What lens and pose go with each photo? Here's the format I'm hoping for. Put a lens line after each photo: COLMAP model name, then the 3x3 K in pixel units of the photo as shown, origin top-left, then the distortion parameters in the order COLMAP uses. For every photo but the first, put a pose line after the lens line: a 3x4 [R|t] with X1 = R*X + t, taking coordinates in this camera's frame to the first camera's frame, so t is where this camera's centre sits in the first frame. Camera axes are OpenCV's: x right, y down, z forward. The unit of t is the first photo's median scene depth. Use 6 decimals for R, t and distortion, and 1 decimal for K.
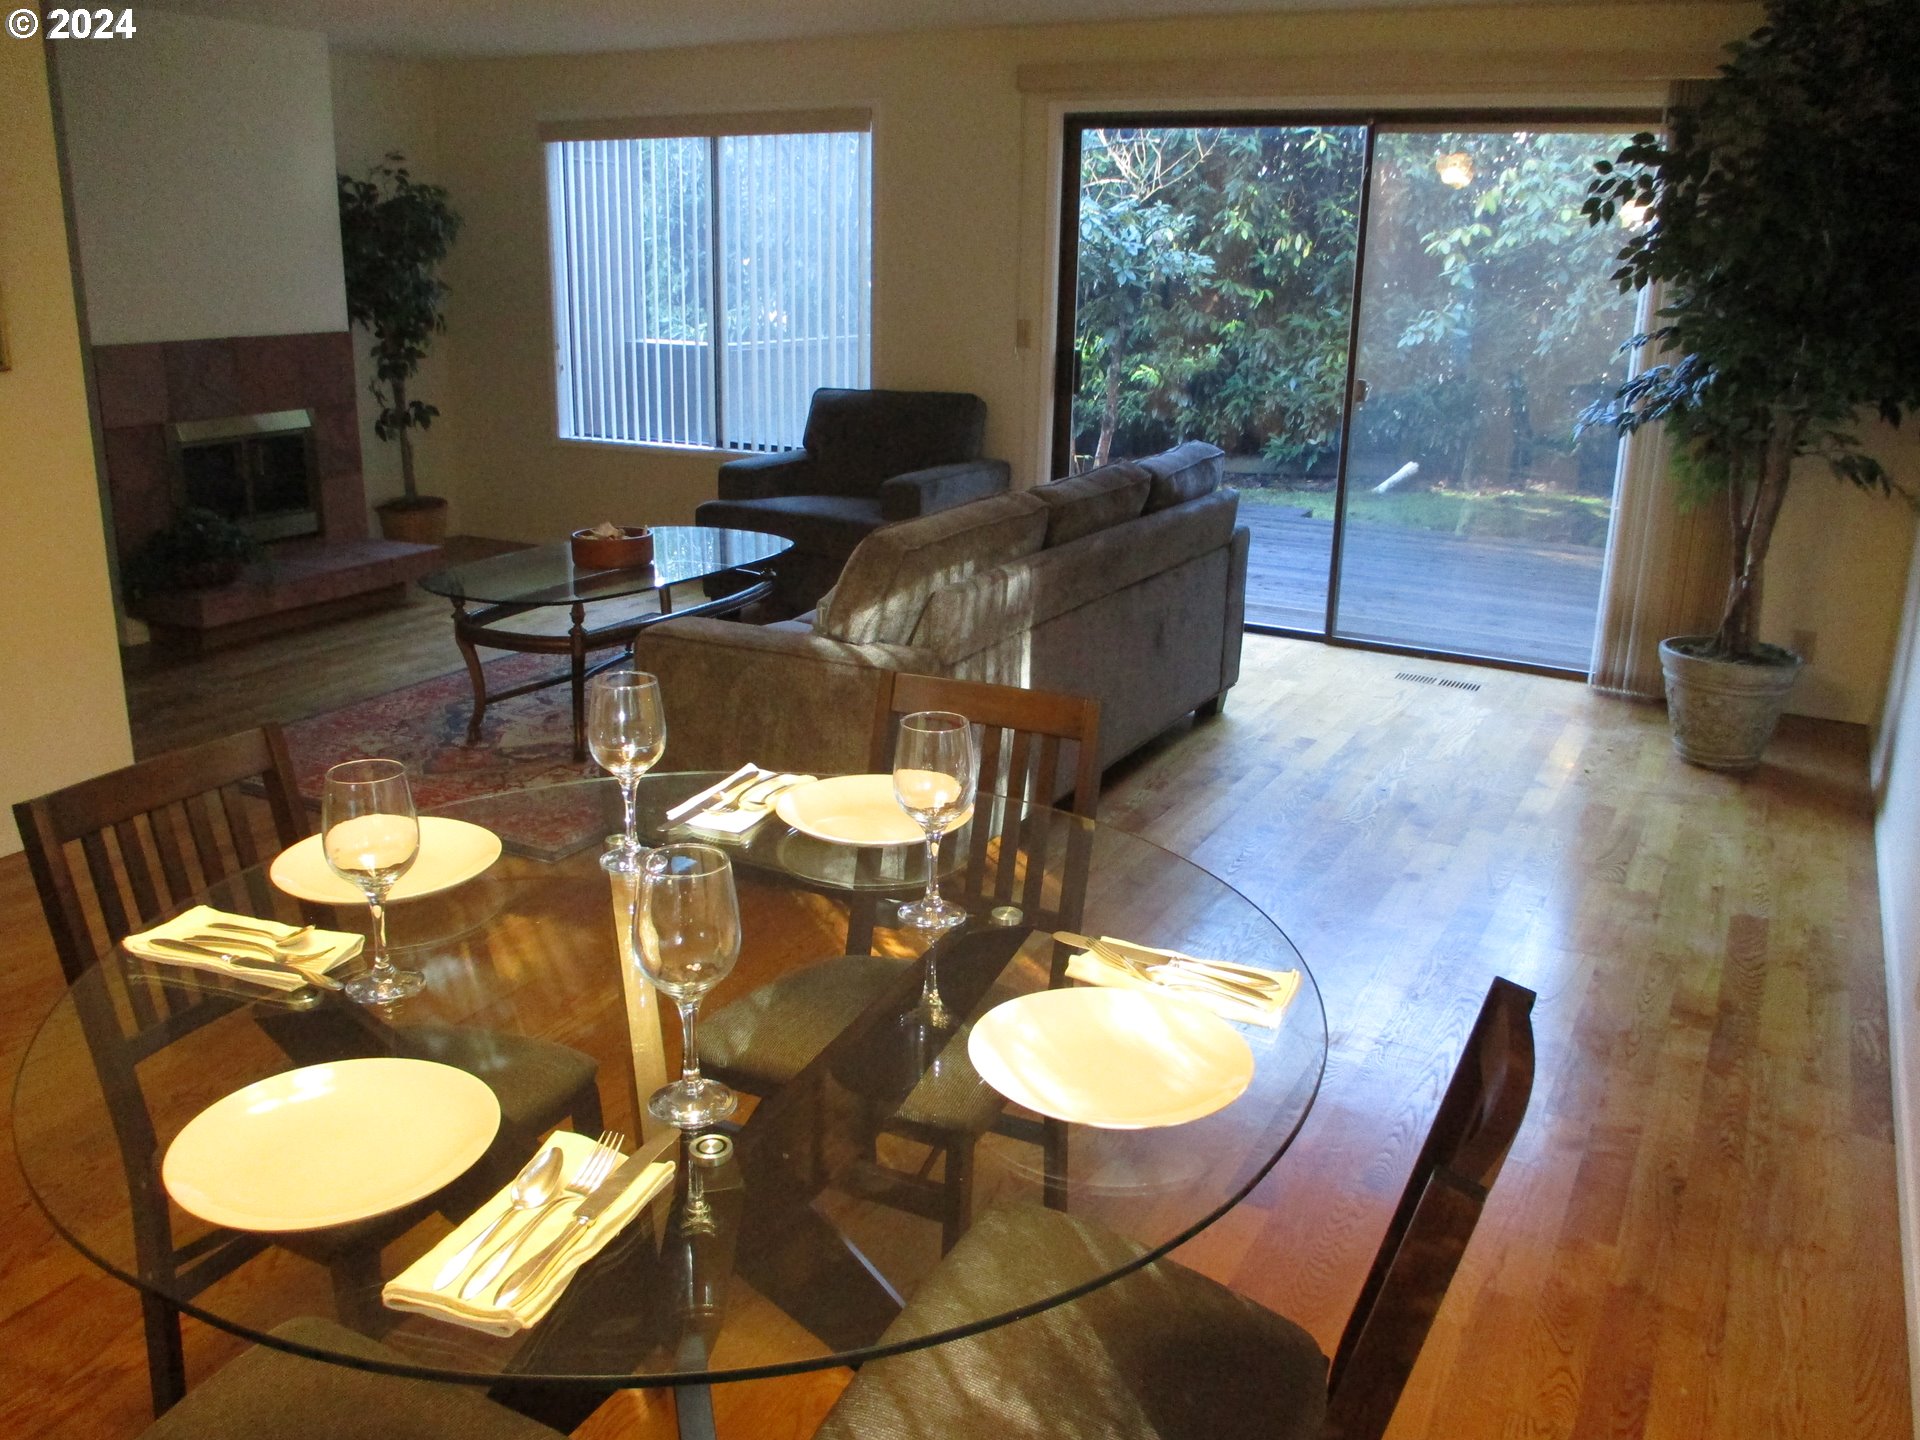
lens RADIAL K [[1577.9, 0, 973.2], [0, 1577.9, 704.6], [0, 0, 1]] dist [-0.052862, 0.018843]
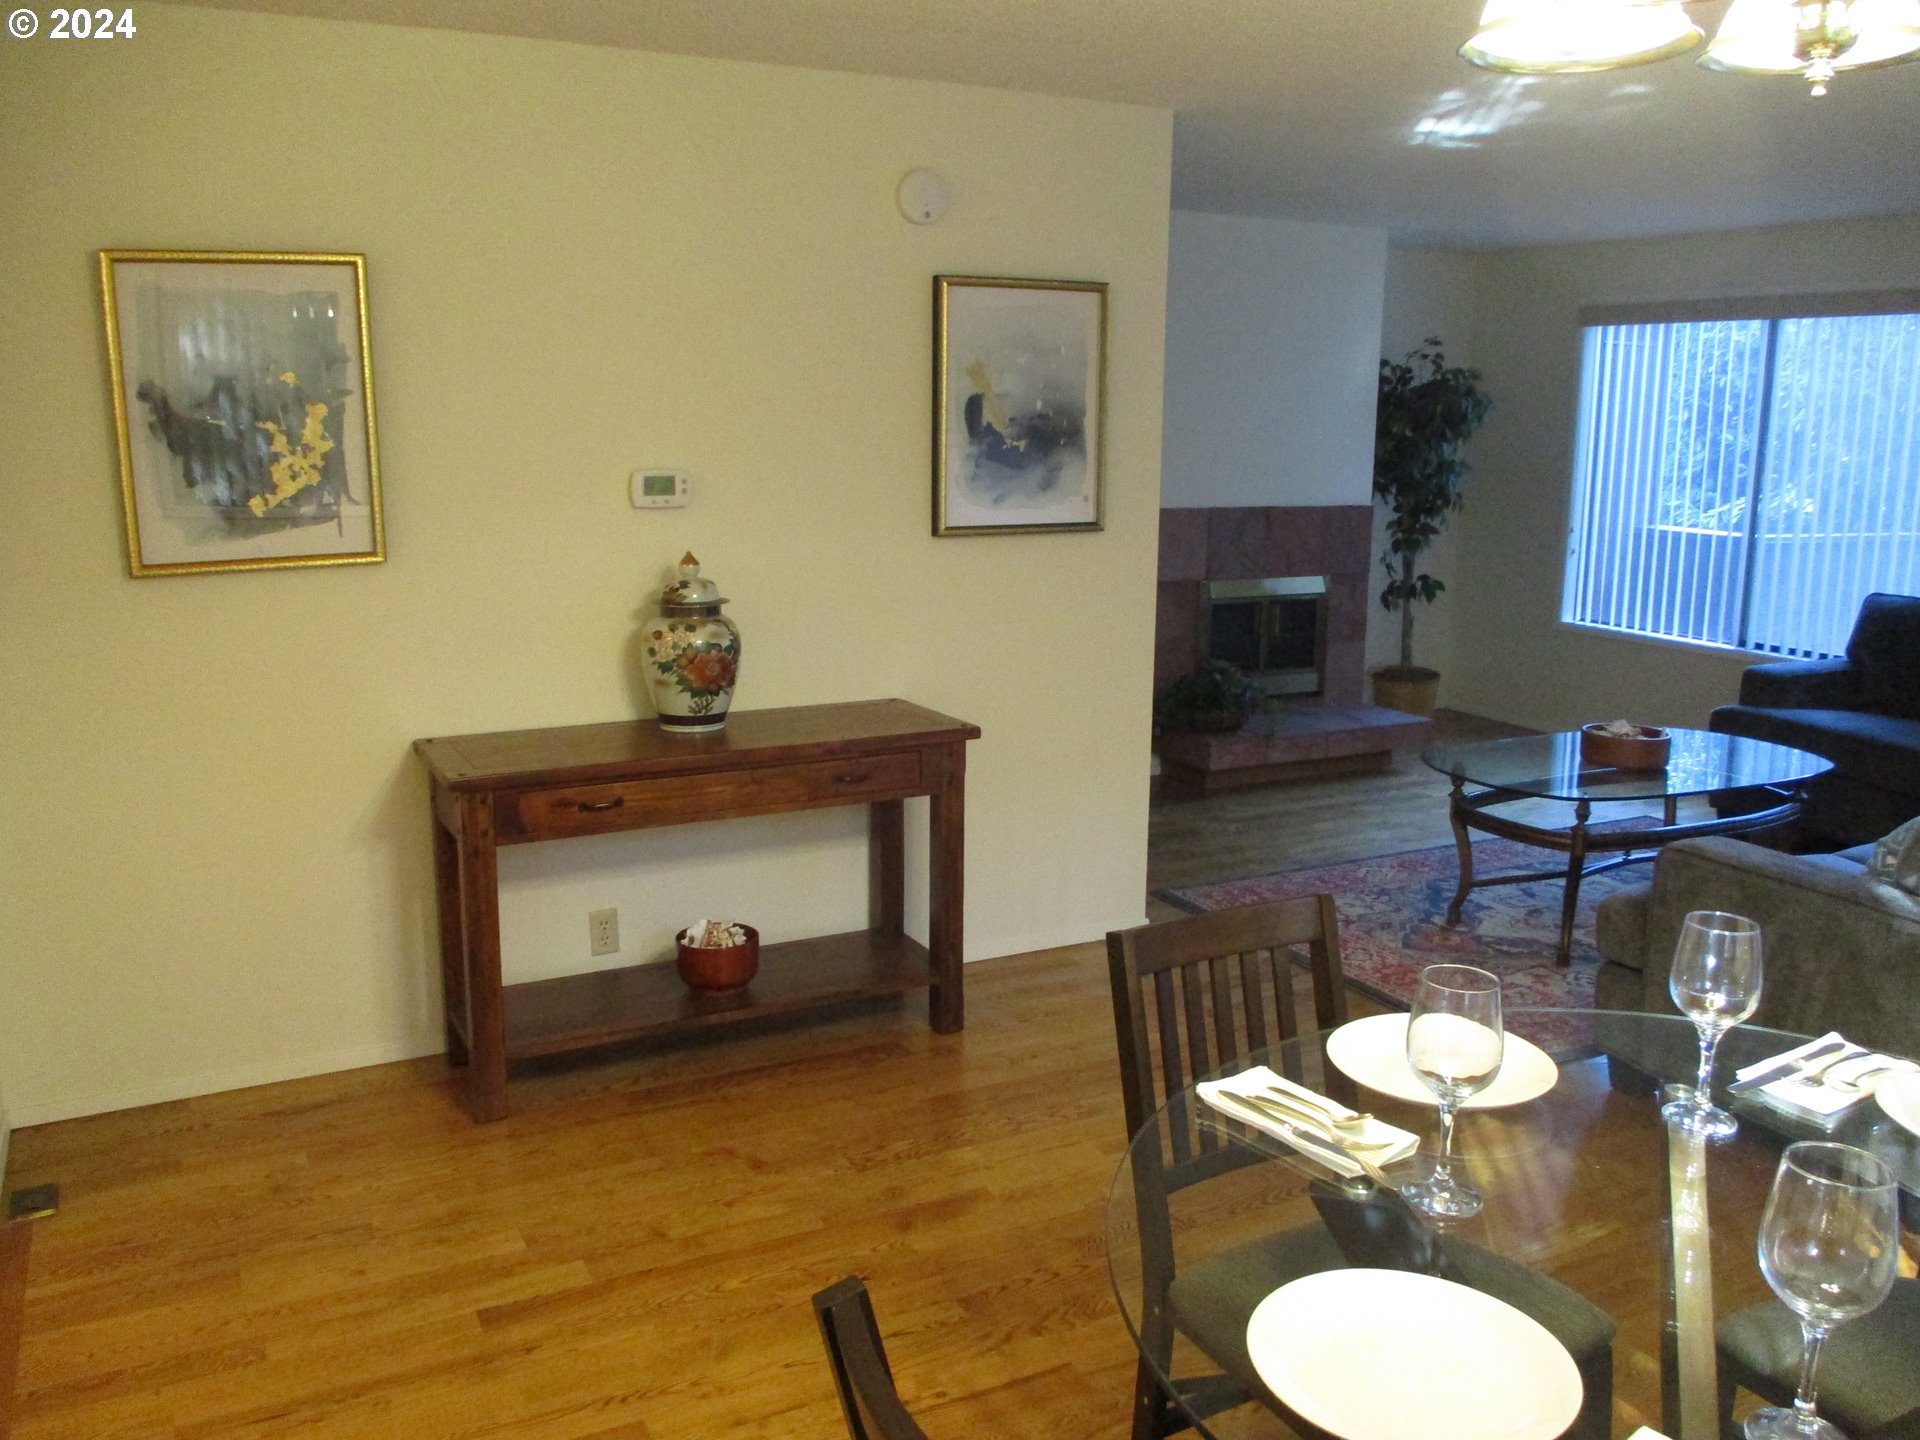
lens RADIAL K [[1577.9, 0, 959.2], [0, 1577.9, 710.4], [0, 0, 1]] dist [-0.052862, 0.018843]
pose [[0.816710, 0.108633, -0.566730, -0.019605], [-0.167089, 0.984566, -0.052065, -0.003688], [0.552327, 0.137217, 0.822257, -0.002451]]
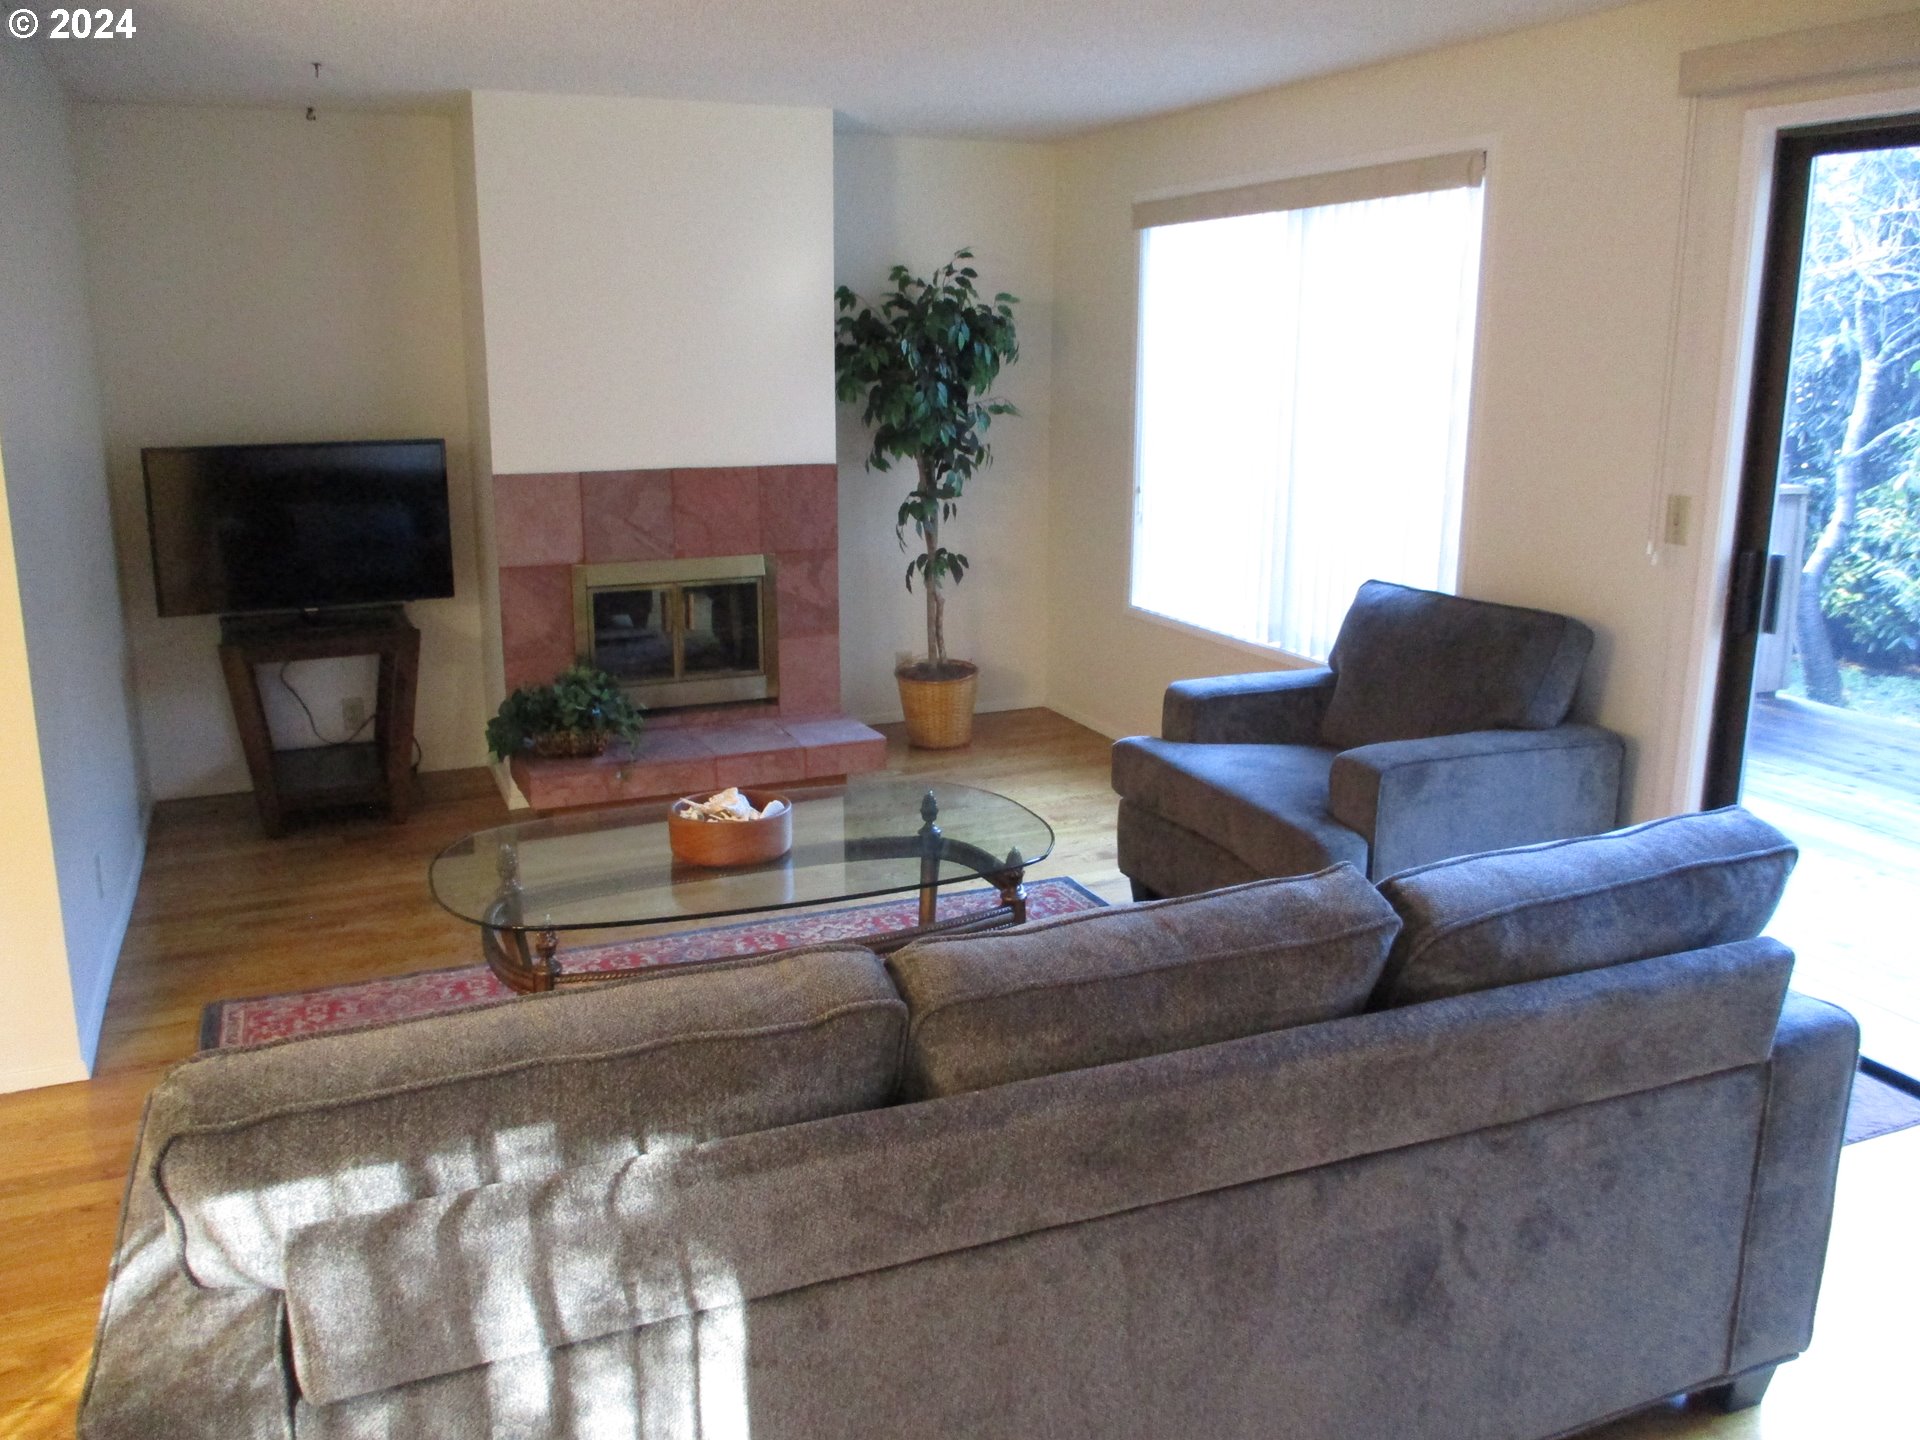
lens RADIAL K [[1577.9, 0, 954.0], [0, 1577.9, 712.1], [0, 0, 1]] dist [-0.052862, 0.018843]
pose [[0.767872, 0.135673, -0.626071, 0.279863], [-0.169916, 0.985445, 0.005151, -0.181767], [0.617658, 0.102424, 0.779749, 0.584423]]
